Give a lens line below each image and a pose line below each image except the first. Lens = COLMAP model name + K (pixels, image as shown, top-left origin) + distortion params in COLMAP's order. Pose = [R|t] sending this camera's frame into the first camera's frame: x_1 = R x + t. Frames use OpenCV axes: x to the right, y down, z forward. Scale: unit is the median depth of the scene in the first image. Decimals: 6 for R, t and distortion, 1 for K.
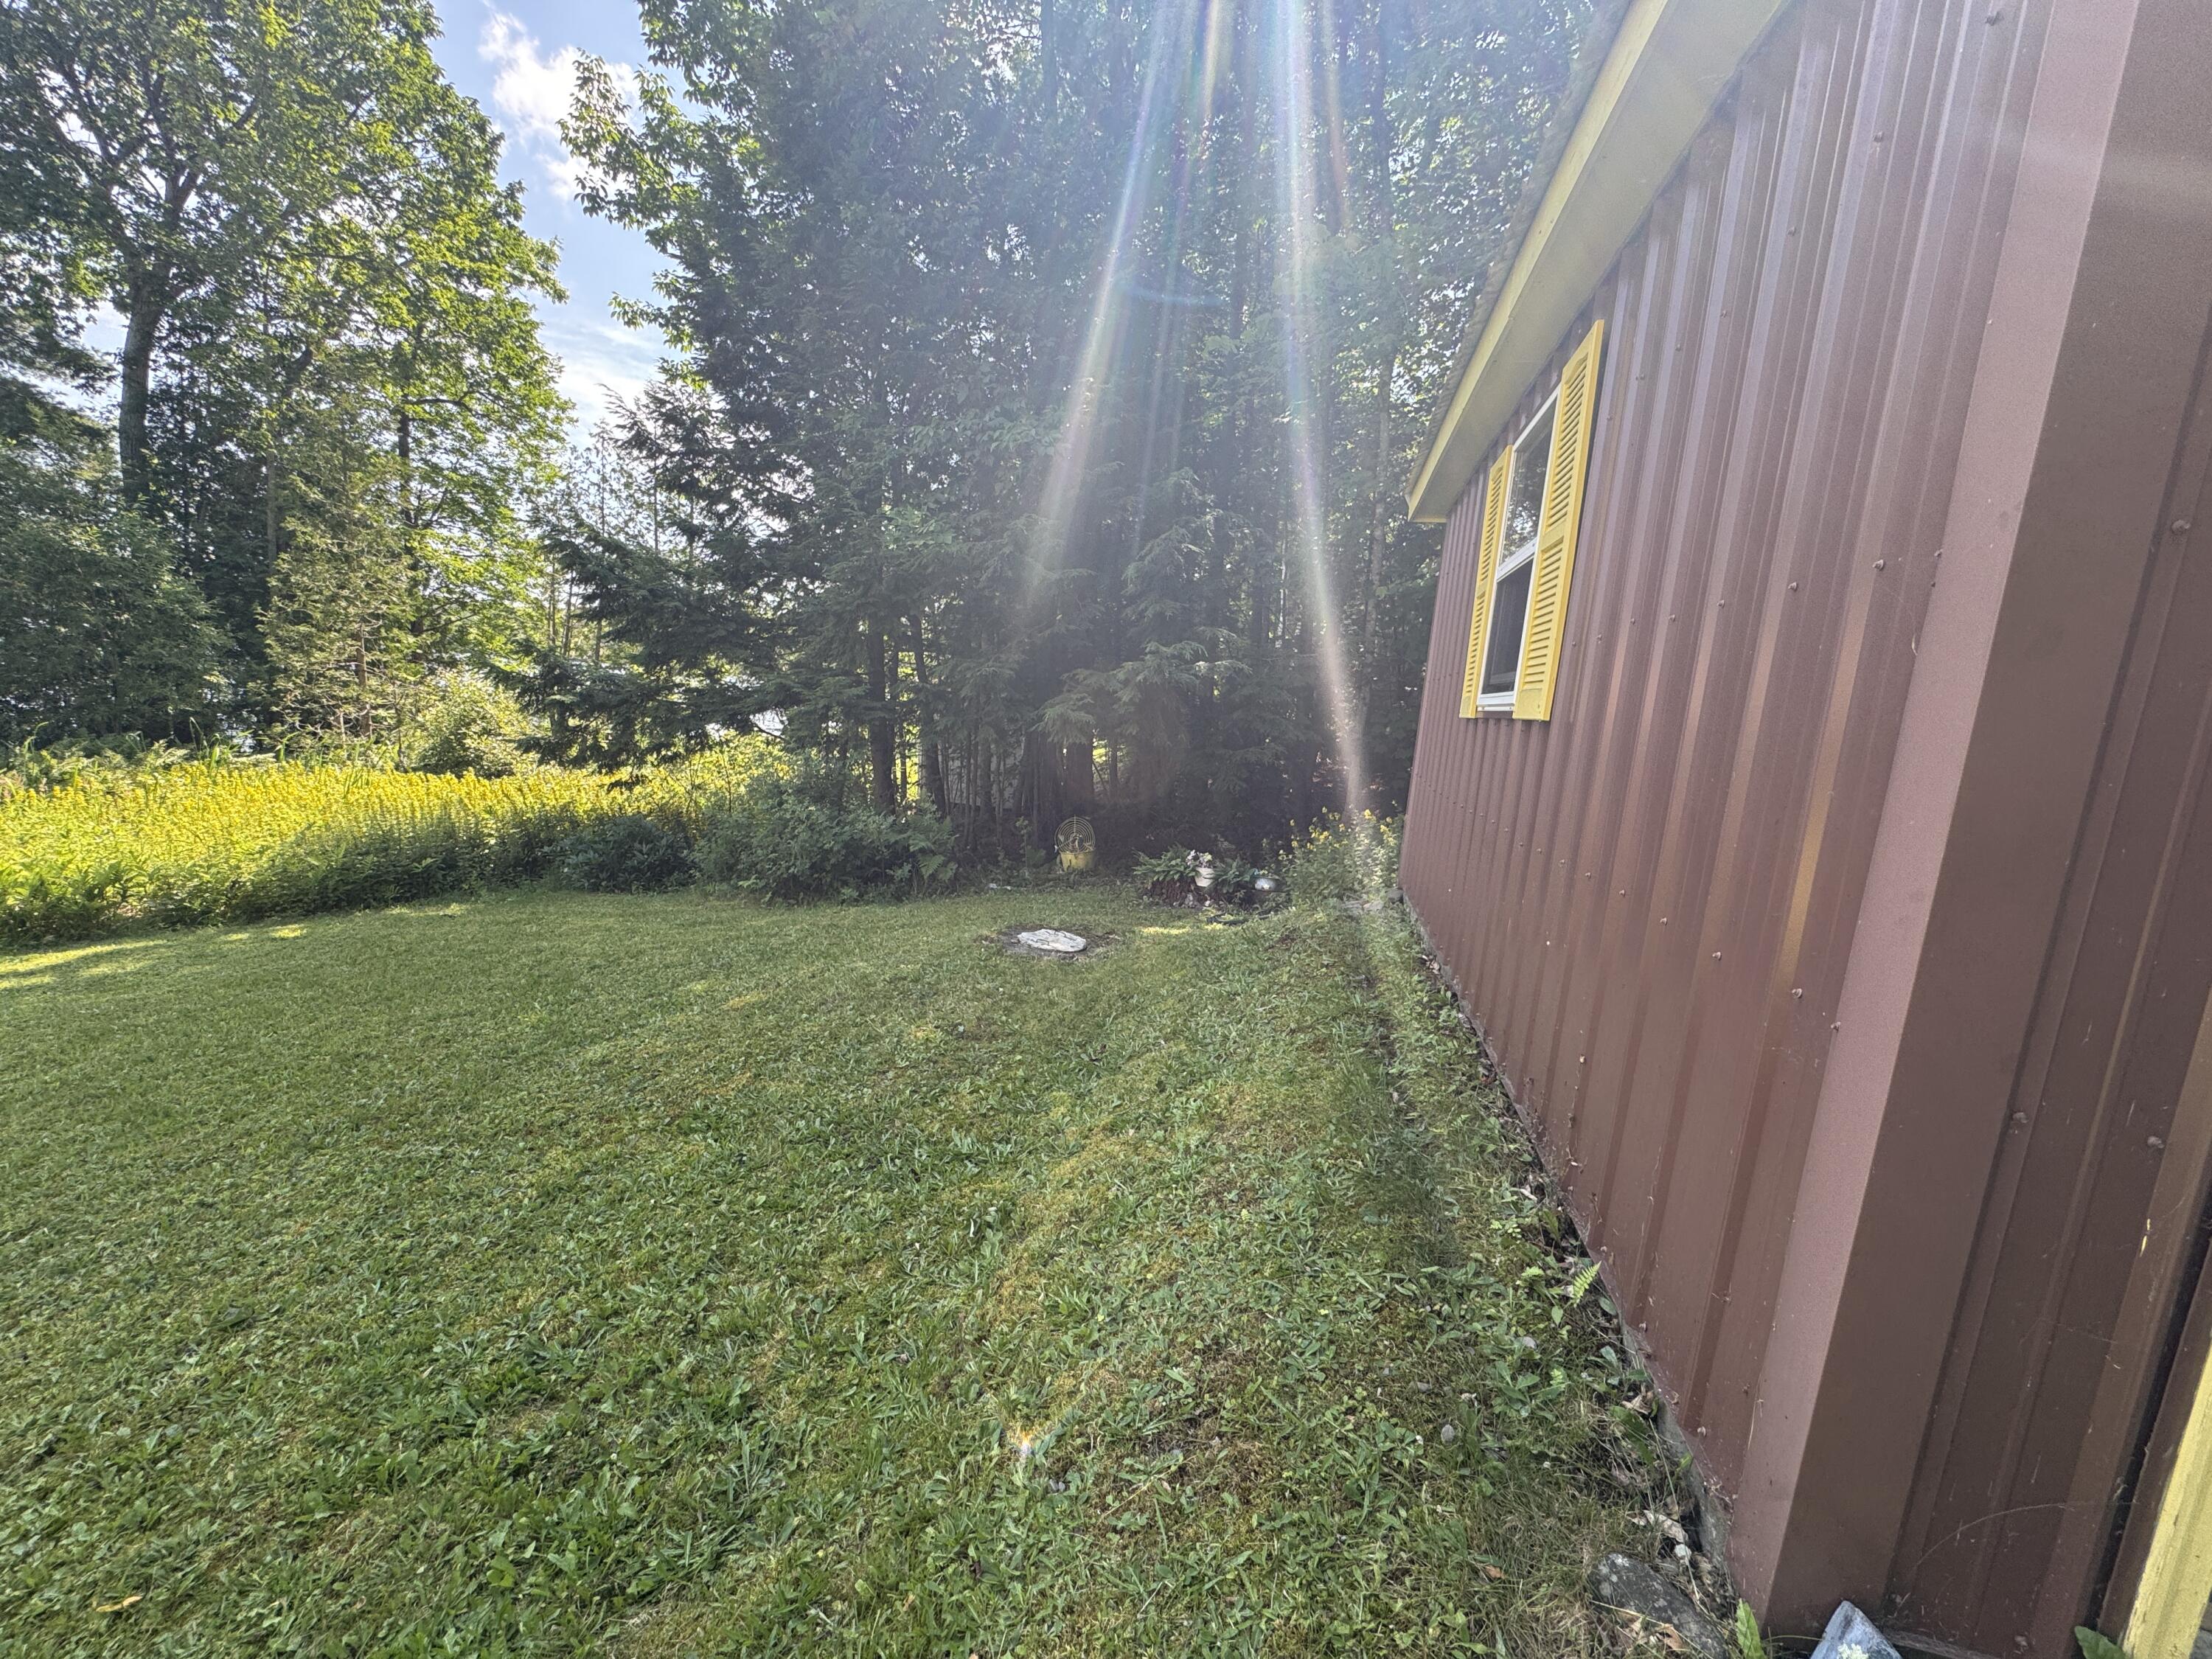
lens RADIAL K [[882.6, 0, 1109.2], [0, 882.6, 830.4], [0, 0, 1]] dist [-0.004305, -0.000420]
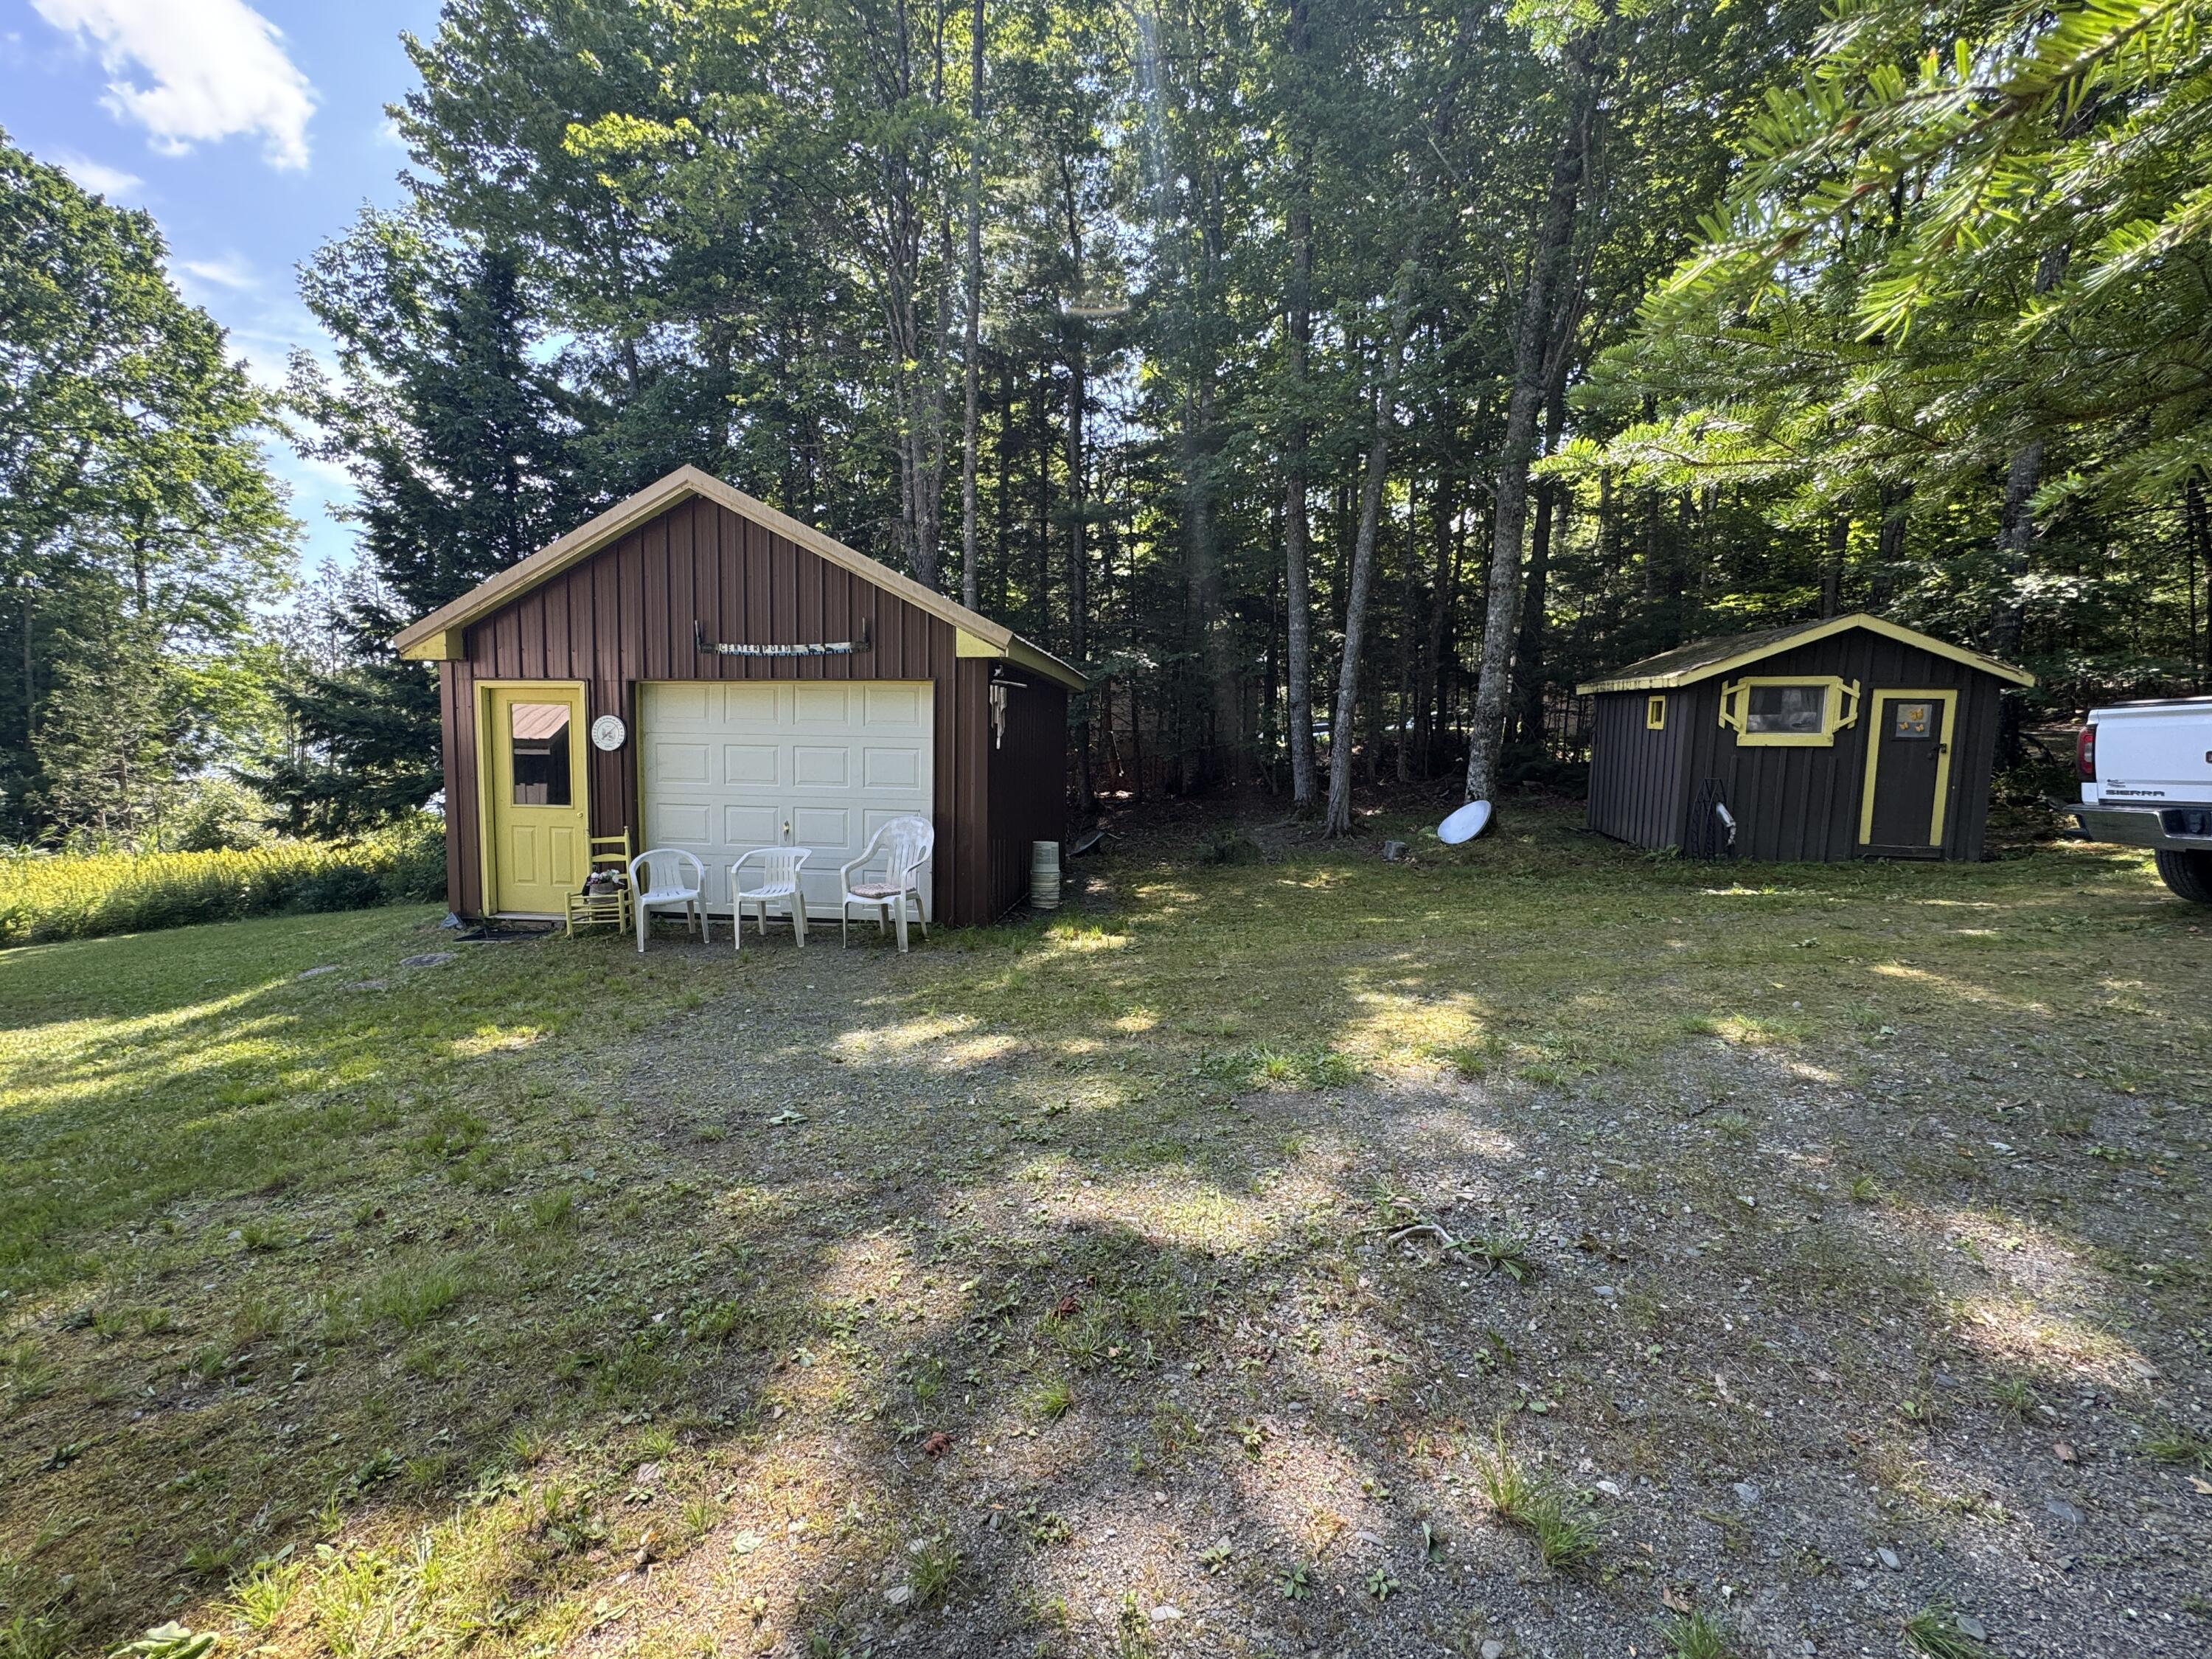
lens RADIAL K [[973.1, 0, 1101.6], [0, 973.1, 822.4], [0, 0, 1]] dist [-0.002485, -0.000369]
pose [[0.989621, -0.073702, 0.123365, 0.417726], [0.080273, 0.995560, -0.049161, 0.073539], [-0.119194, 0.058554, 0.991143, -0.628215]]
